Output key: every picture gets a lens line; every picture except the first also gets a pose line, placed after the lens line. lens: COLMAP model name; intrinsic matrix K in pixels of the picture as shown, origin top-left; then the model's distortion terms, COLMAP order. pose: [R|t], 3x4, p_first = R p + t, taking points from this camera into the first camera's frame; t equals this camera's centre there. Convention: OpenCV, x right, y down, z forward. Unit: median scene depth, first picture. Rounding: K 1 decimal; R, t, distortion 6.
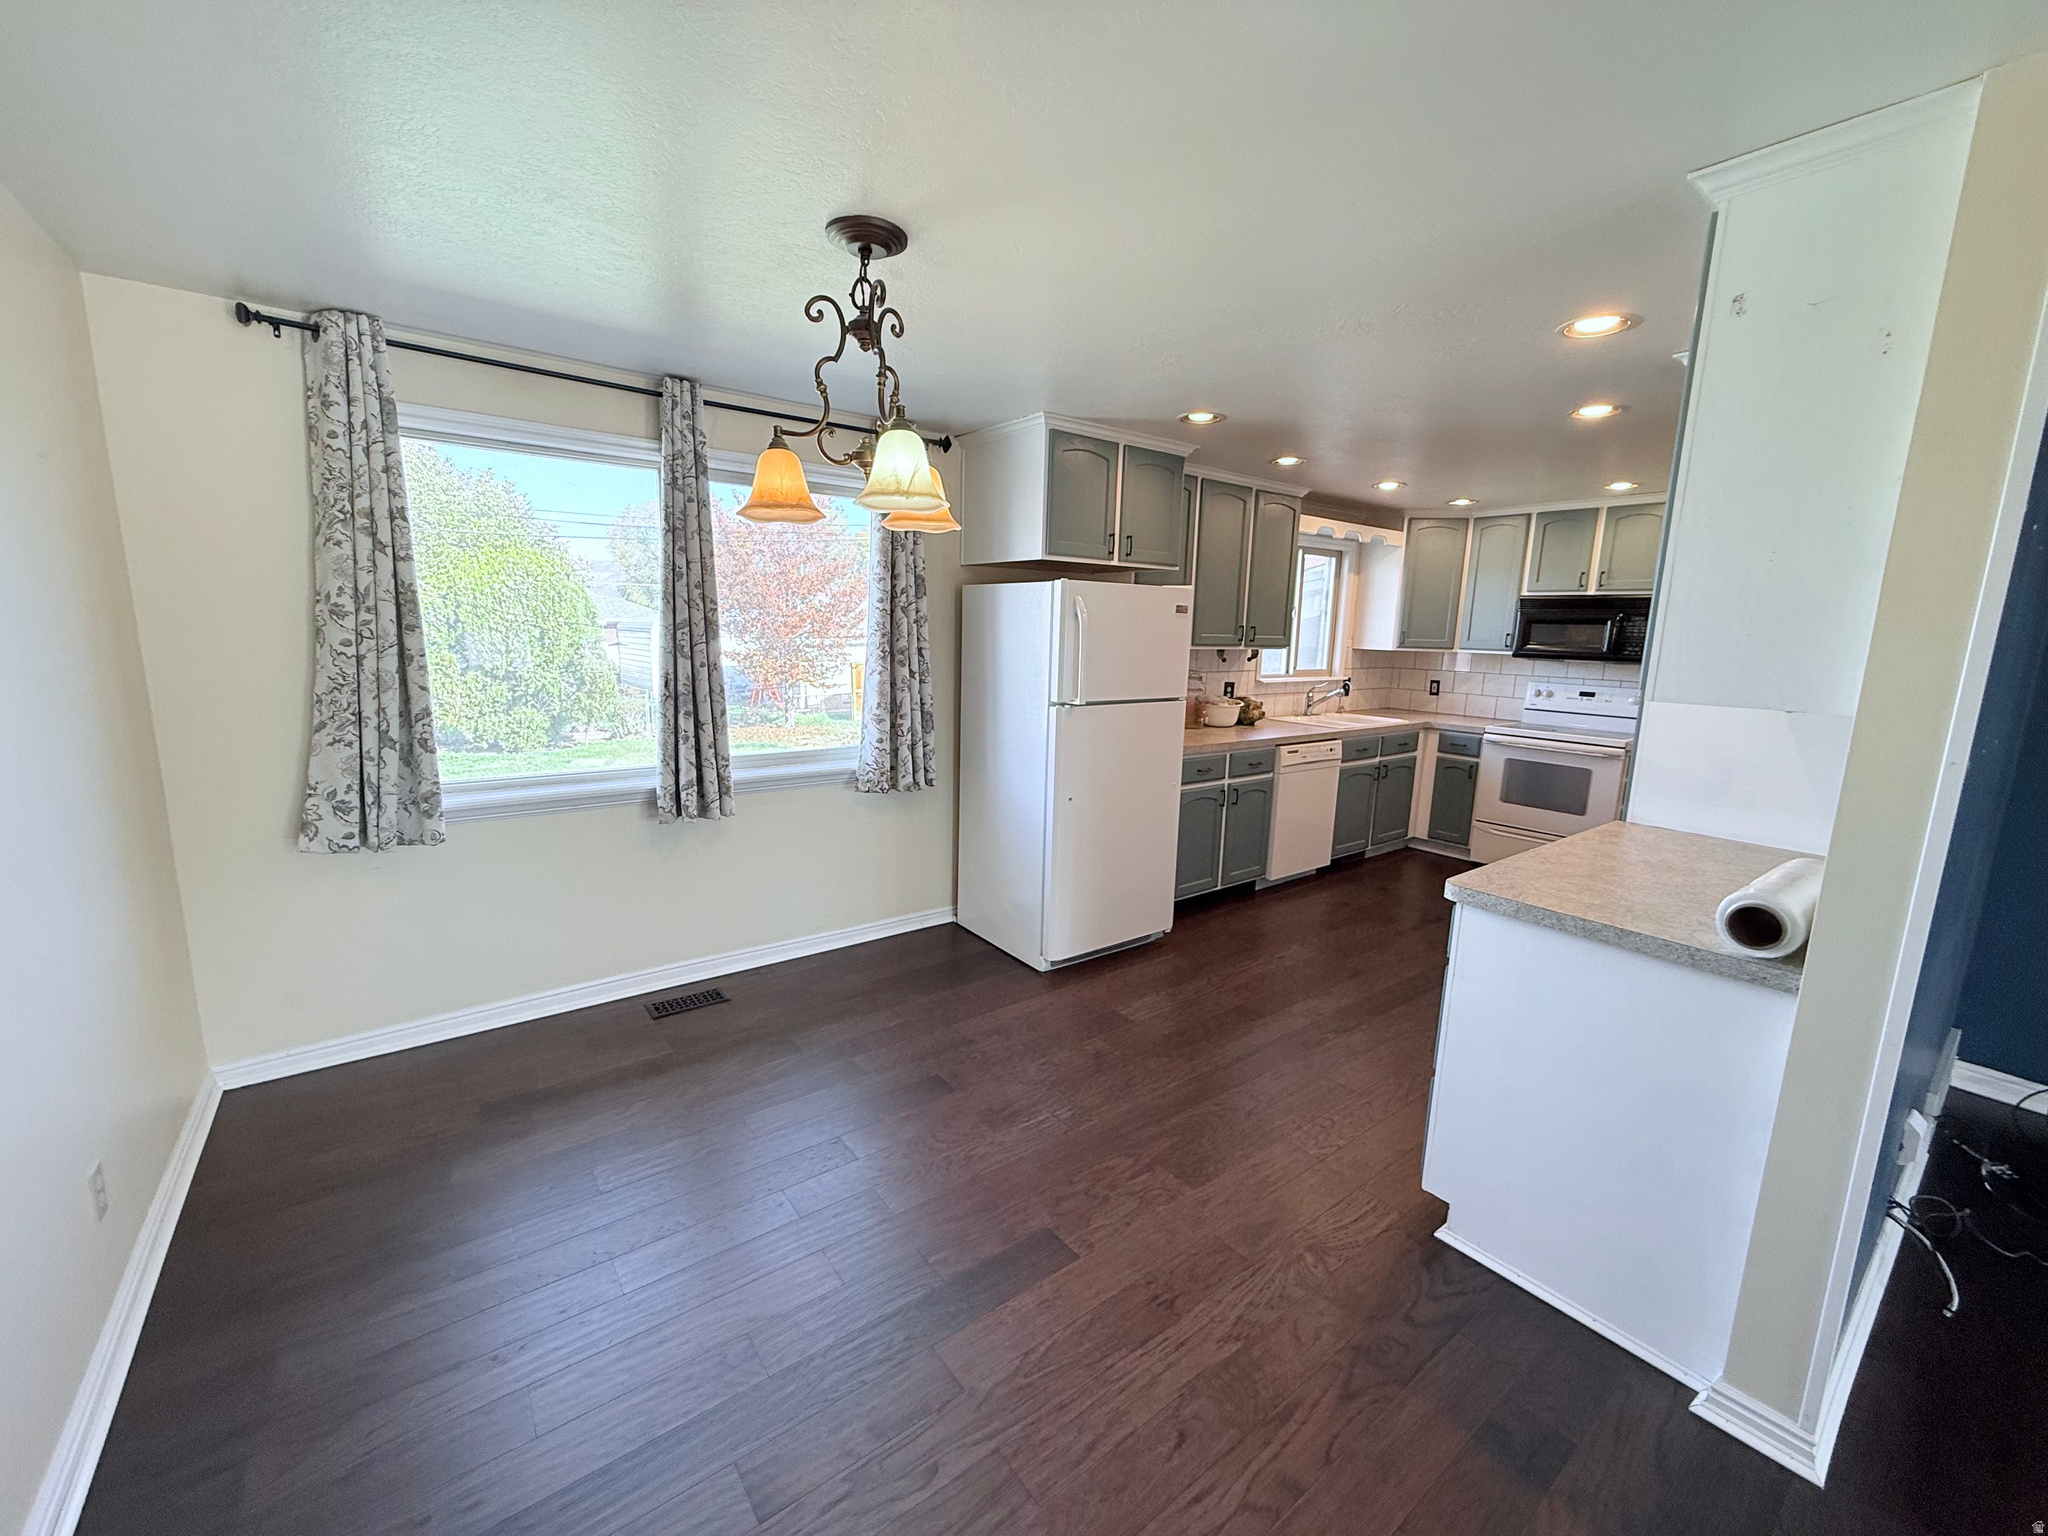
lens RADIAL K [[817.2, 0, 1019.4], [0, 817.2, 764.4], [0, 0, 1]] dist [0.002350, -0.000002]
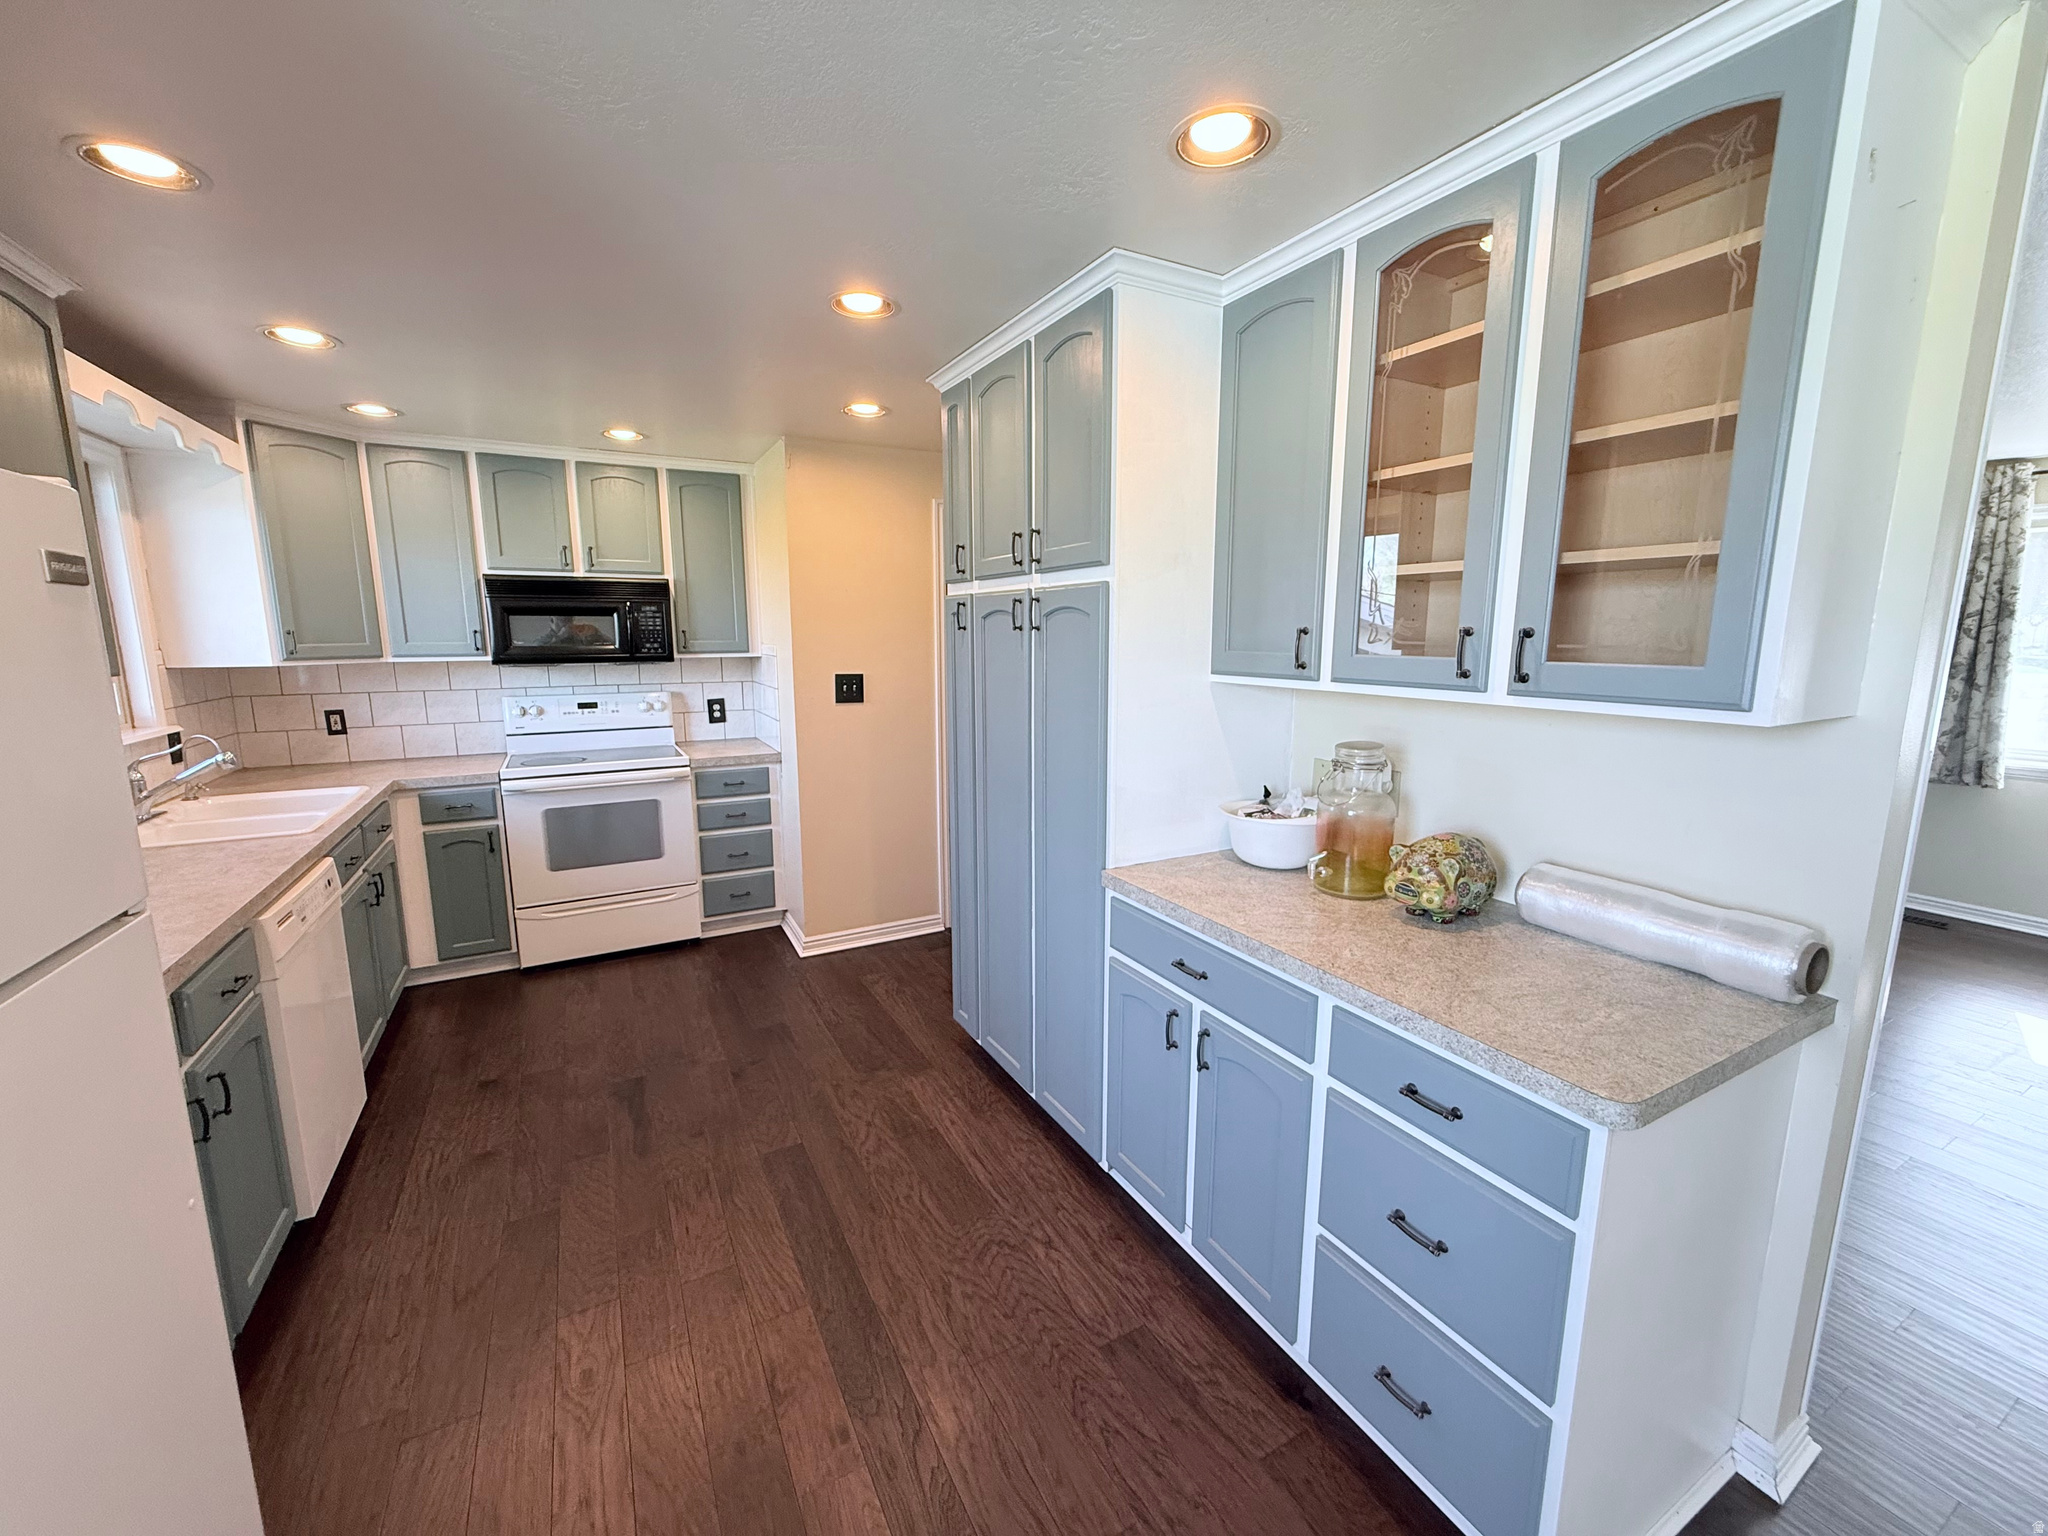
lens RADIAL K [[817.2, 0, 1019.4], [0, 817.2, 764.4], [0, 0, 1]] dist [0.002350, -0.000002]
pose [[0.157624, -0.185608, 0.969899, -0.005591], [0.174086, 0.972018, 0.157722, -0.082422], [-0.972033, 0.143985, 0.185525, 0.464448]]
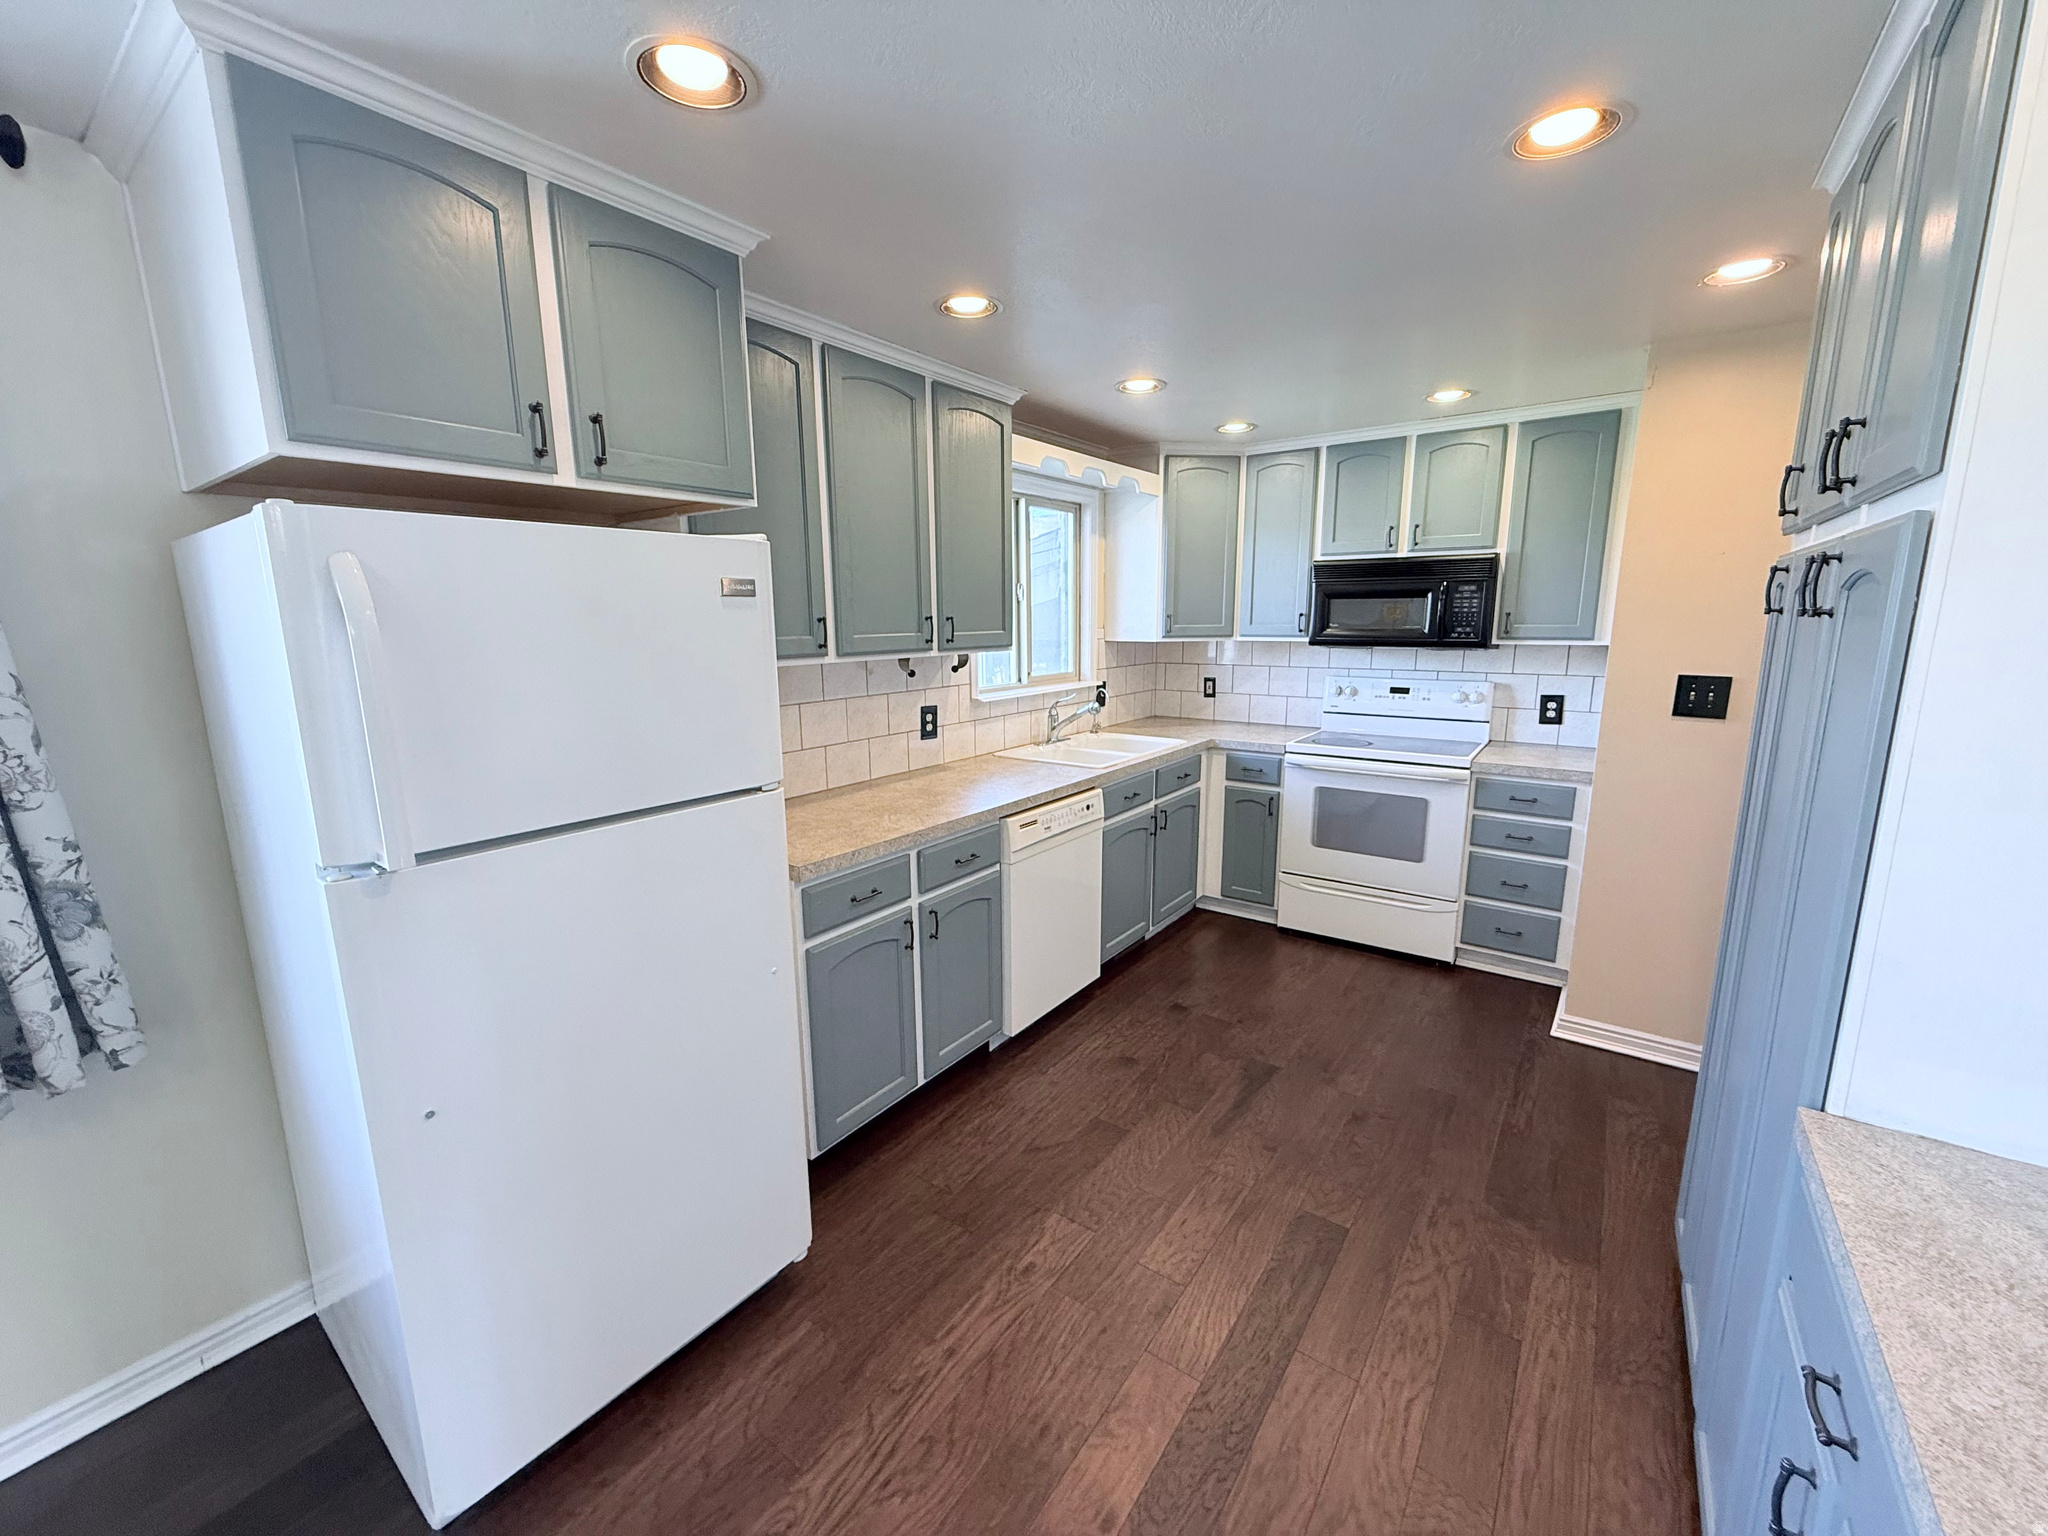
lens RADIAL K [[817.2, 0, 1019.4], [0, 817.2, 764.4], [0, 0, 1]] dist [0.002350, -0.000002]
pose [[0.958636, -0.084849, 0.271695, 0.147164], [0.080965, 0.996391, 0.025493, -0.065330], [-0.272877, -0.002440, 0.962046, 0.369959]]
